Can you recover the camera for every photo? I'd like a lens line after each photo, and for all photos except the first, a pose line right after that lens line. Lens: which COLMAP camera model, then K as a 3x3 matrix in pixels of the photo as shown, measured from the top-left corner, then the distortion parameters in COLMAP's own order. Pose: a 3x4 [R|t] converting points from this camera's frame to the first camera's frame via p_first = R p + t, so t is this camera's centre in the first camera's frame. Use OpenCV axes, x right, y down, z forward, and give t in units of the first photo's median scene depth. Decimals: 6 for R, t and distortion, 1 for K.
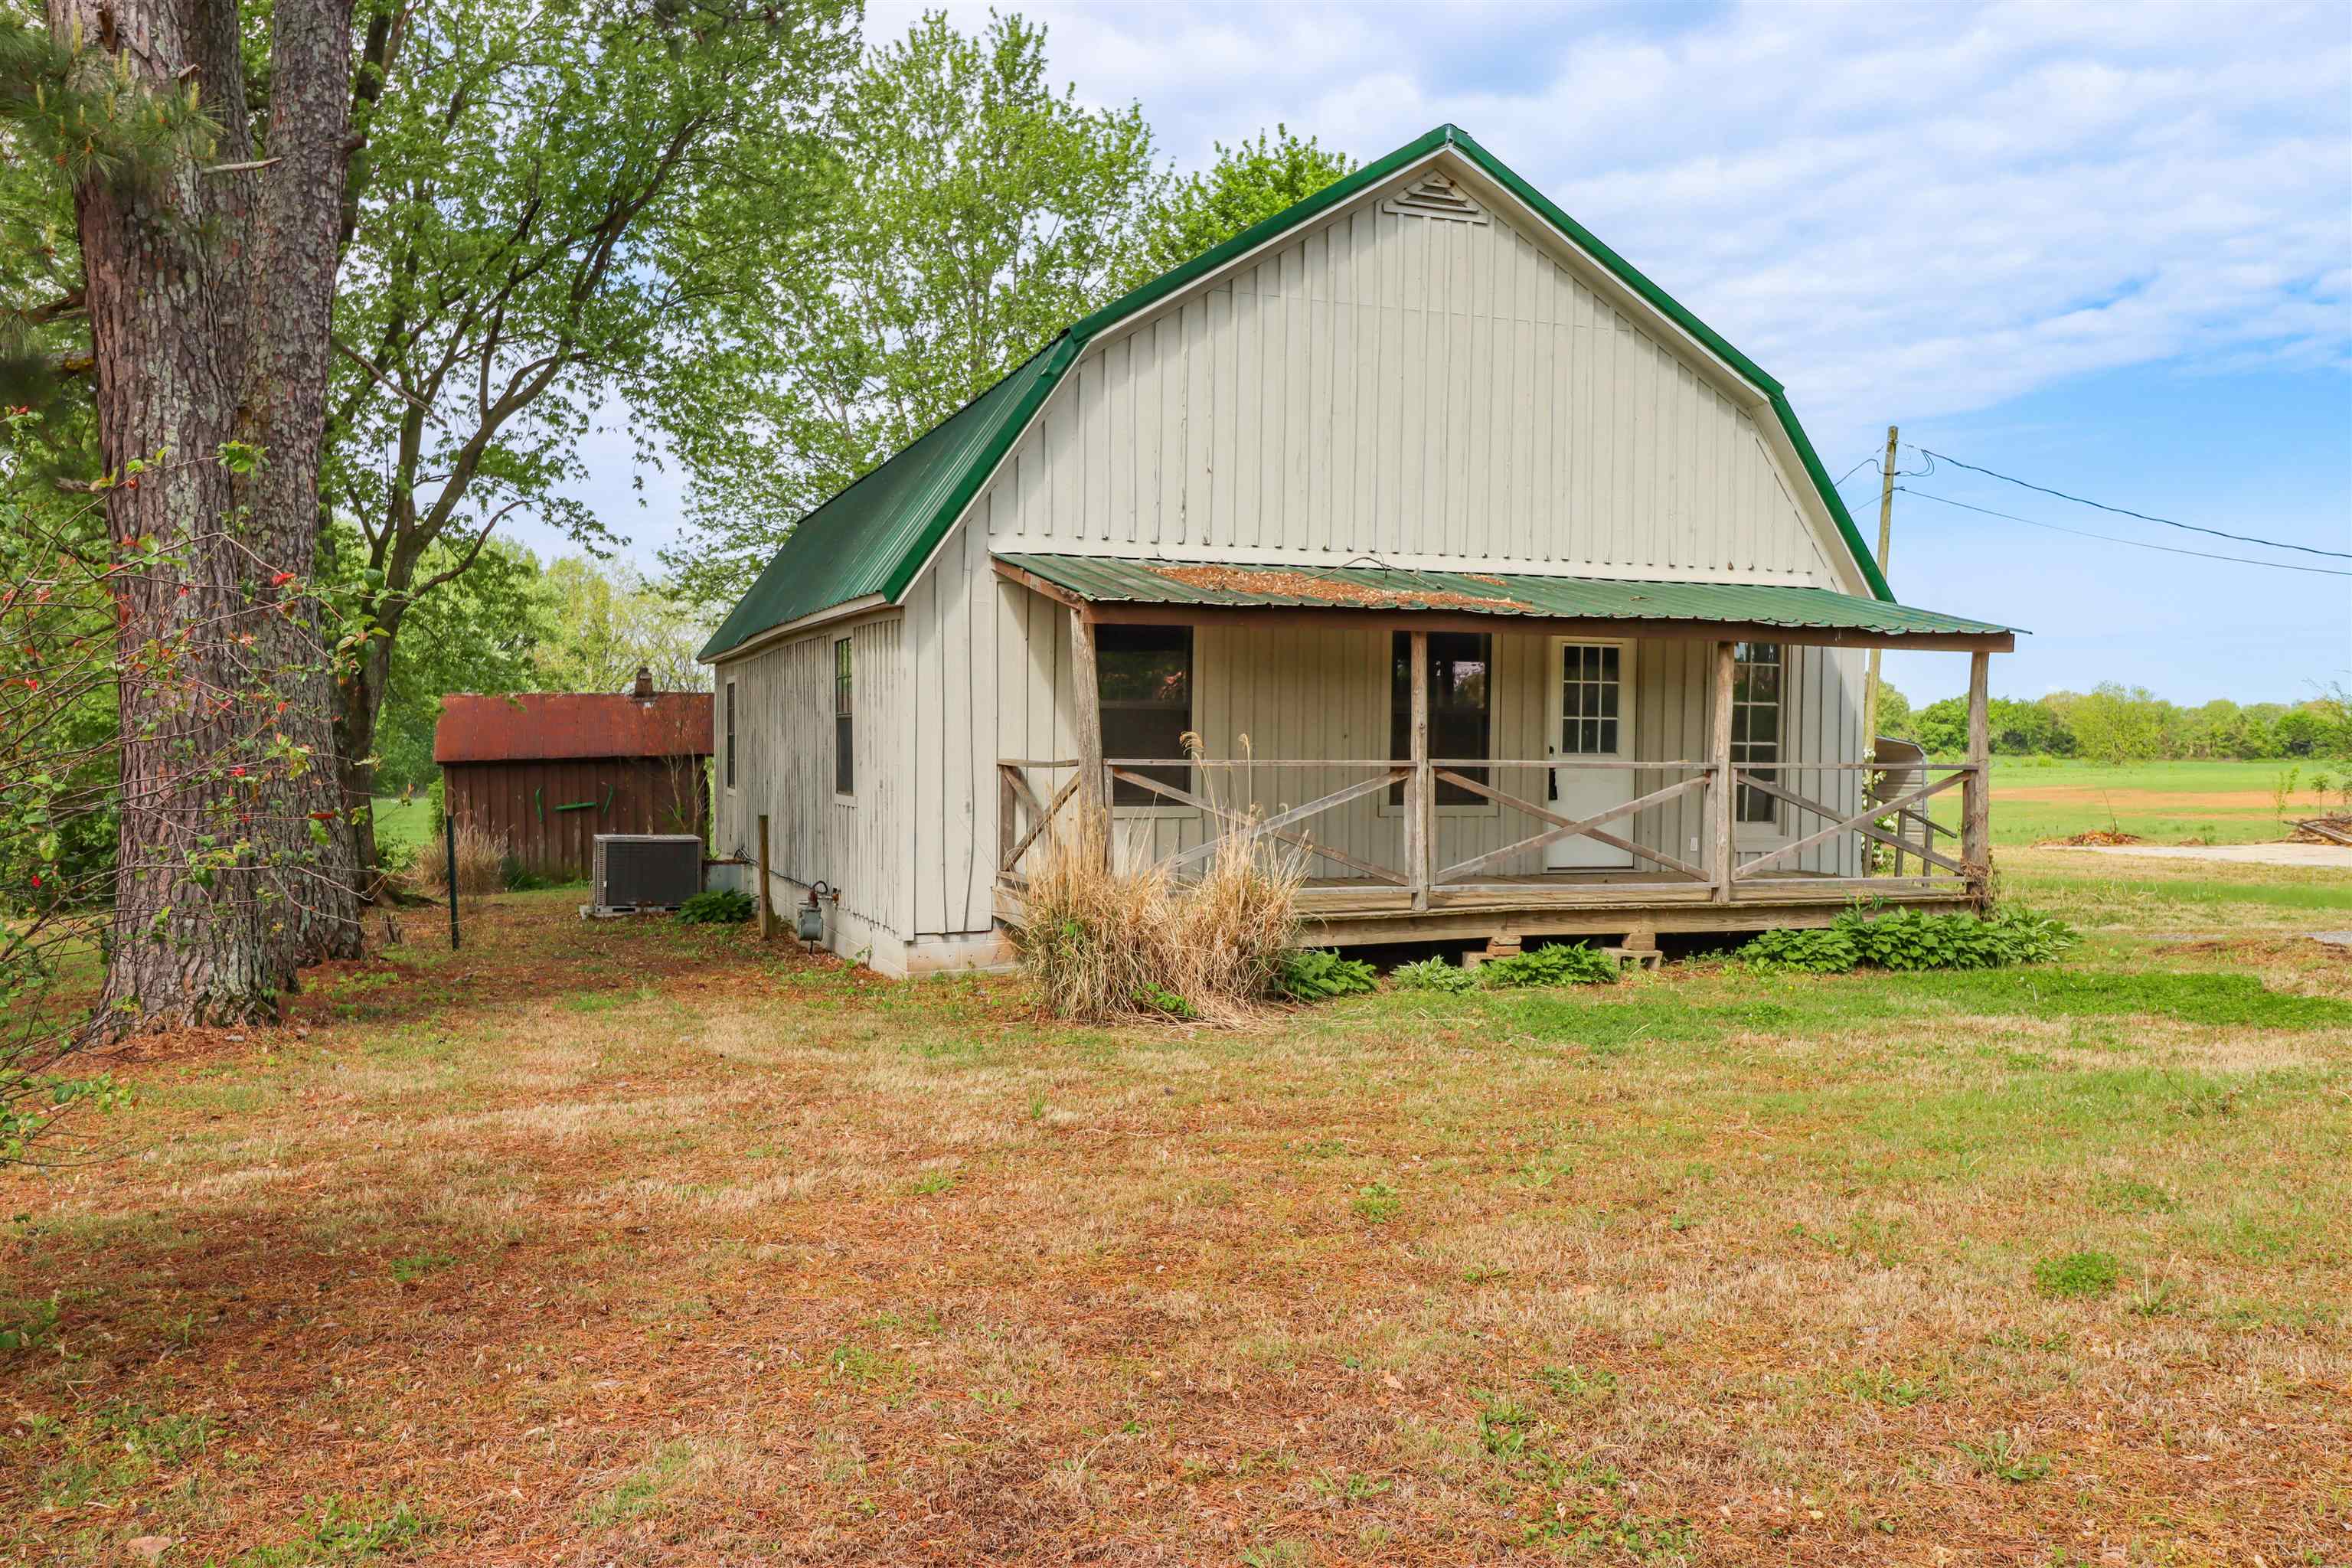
lens RADIAL K [[1956.0, 0, 1175.7], [0, 1956.0, 781.8], [0, 0, 1]] dist [0.012947, 0.013076]
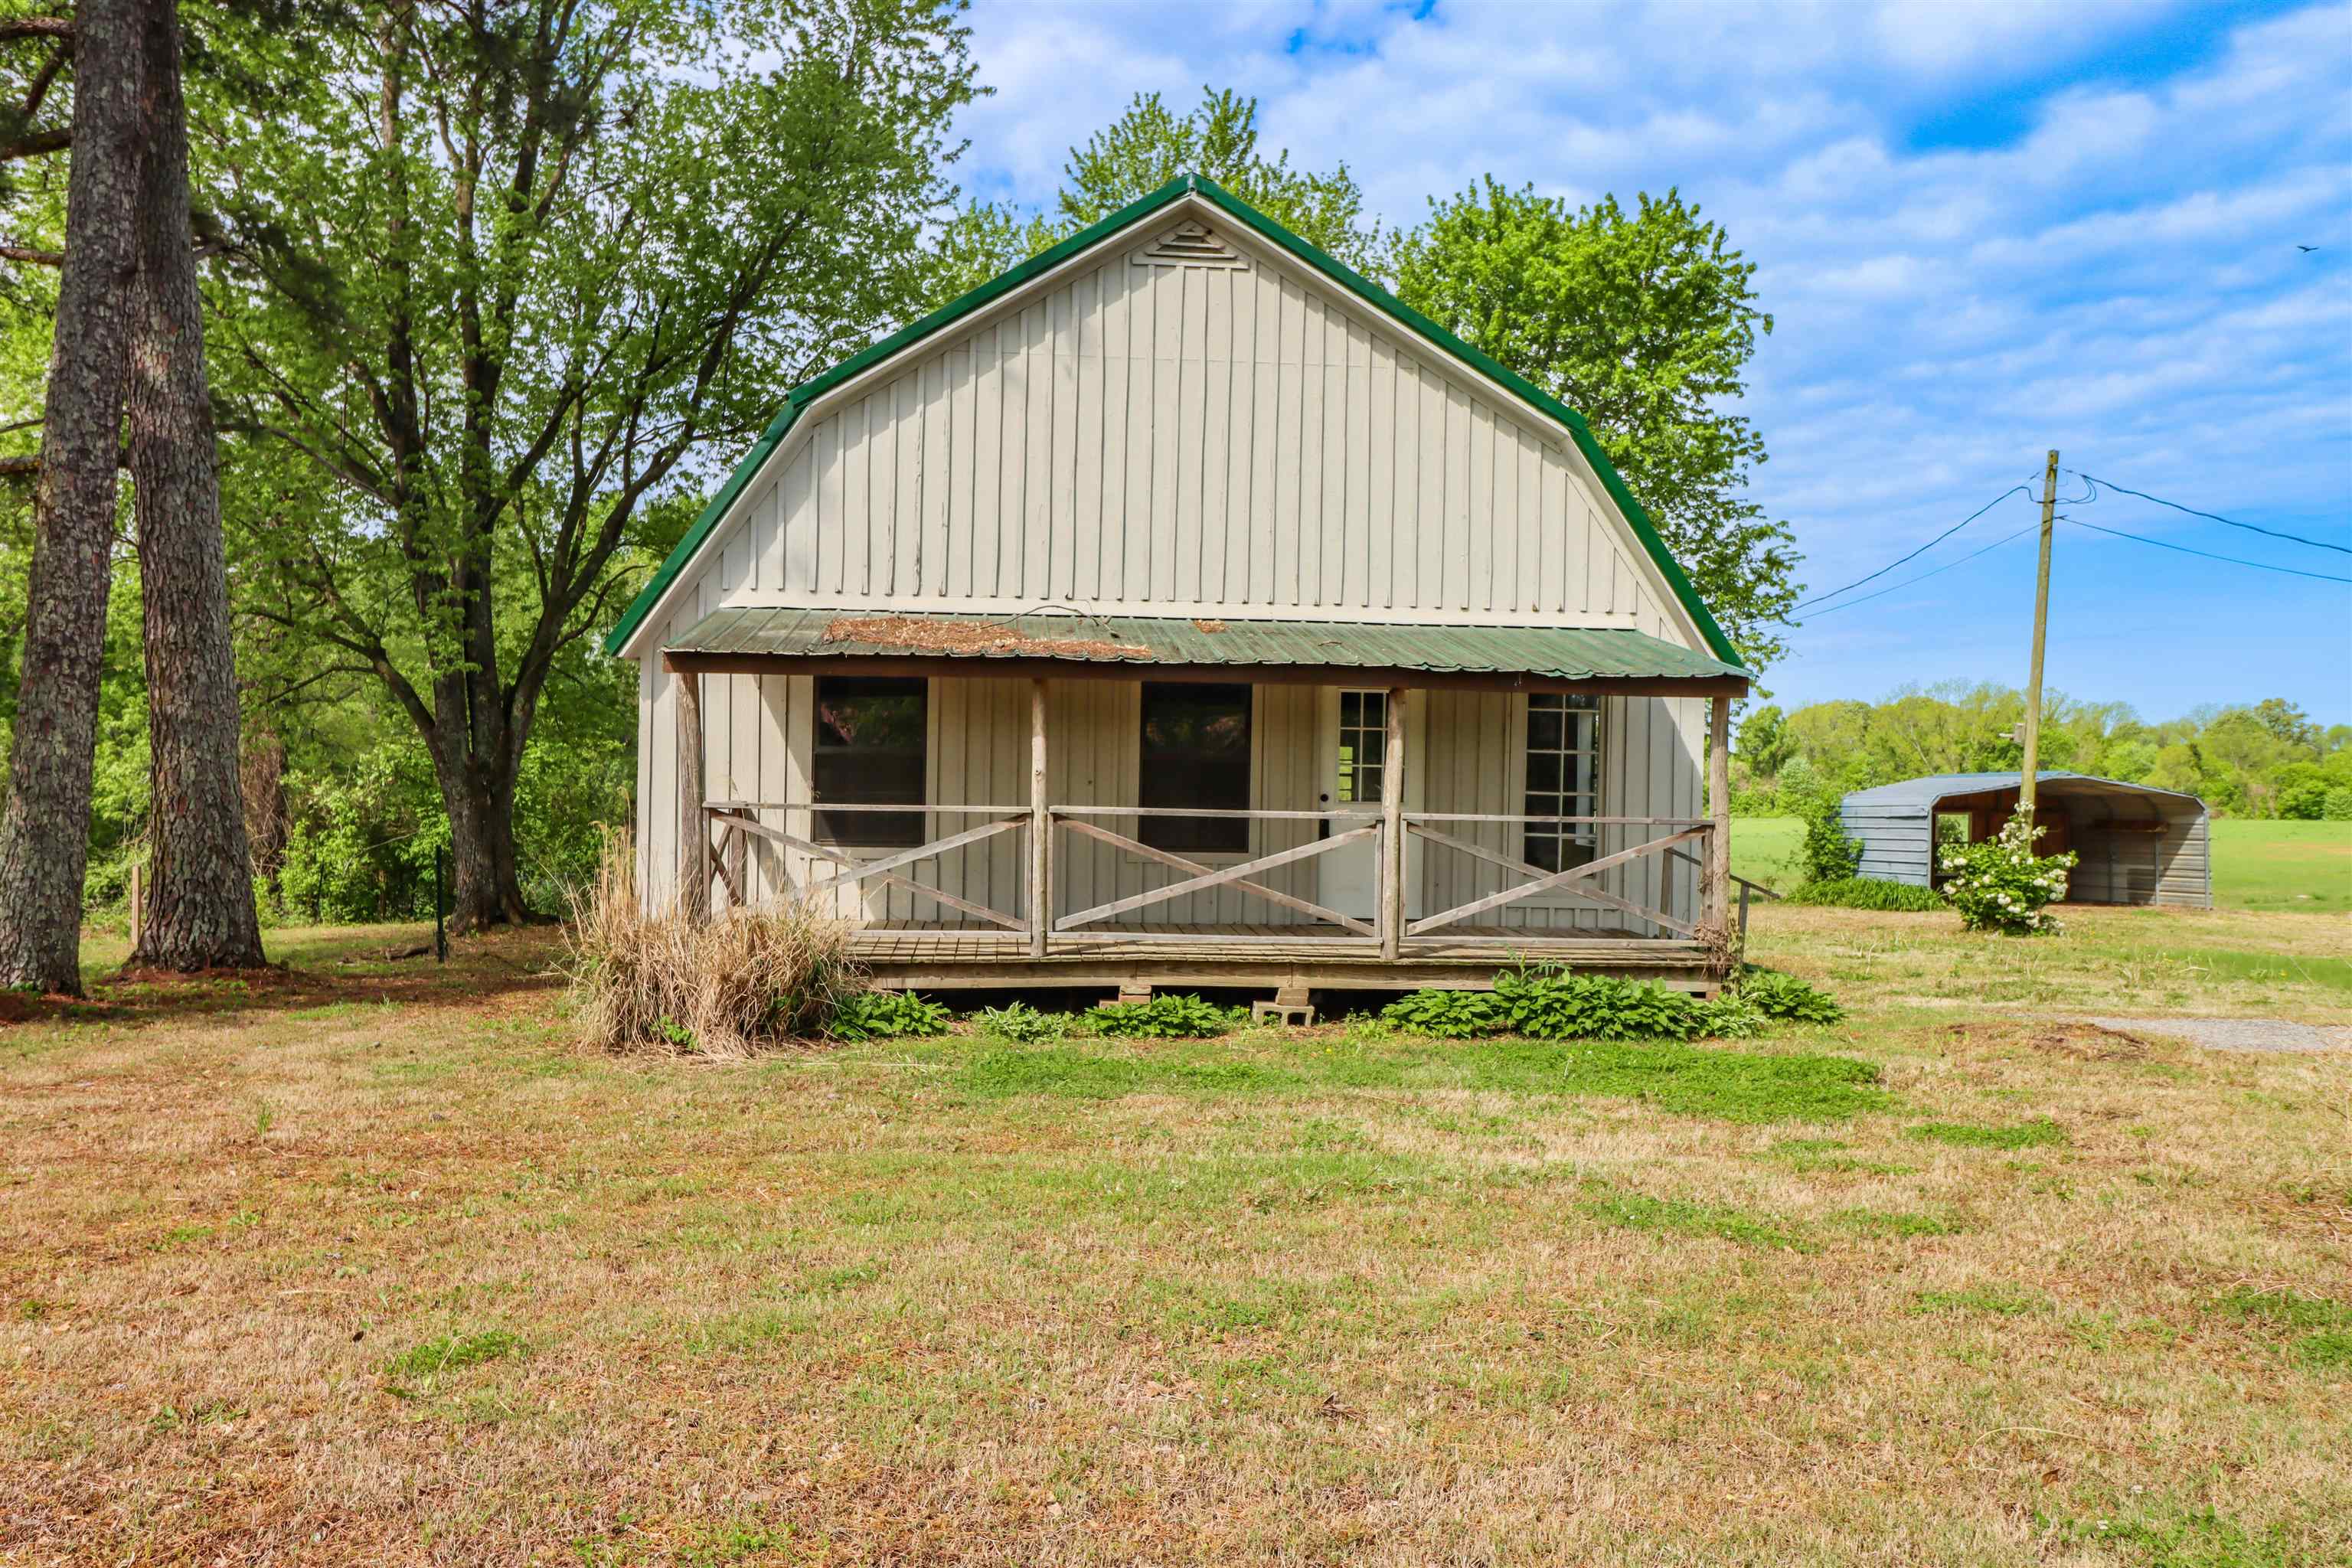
lens RADIAL K [[1880.8, 0, 1176.1], [0, 1880.8, 791.7], [0, 0, 1]] dist [0.024761, -0.008304]
pose [[0.960303, 0.010655, -0.278757, 0.431192], [-0.015425, 0.999770, -0.014924, -0.005272], [0.278533, 0.018632, 0.960246, 0.082990]]
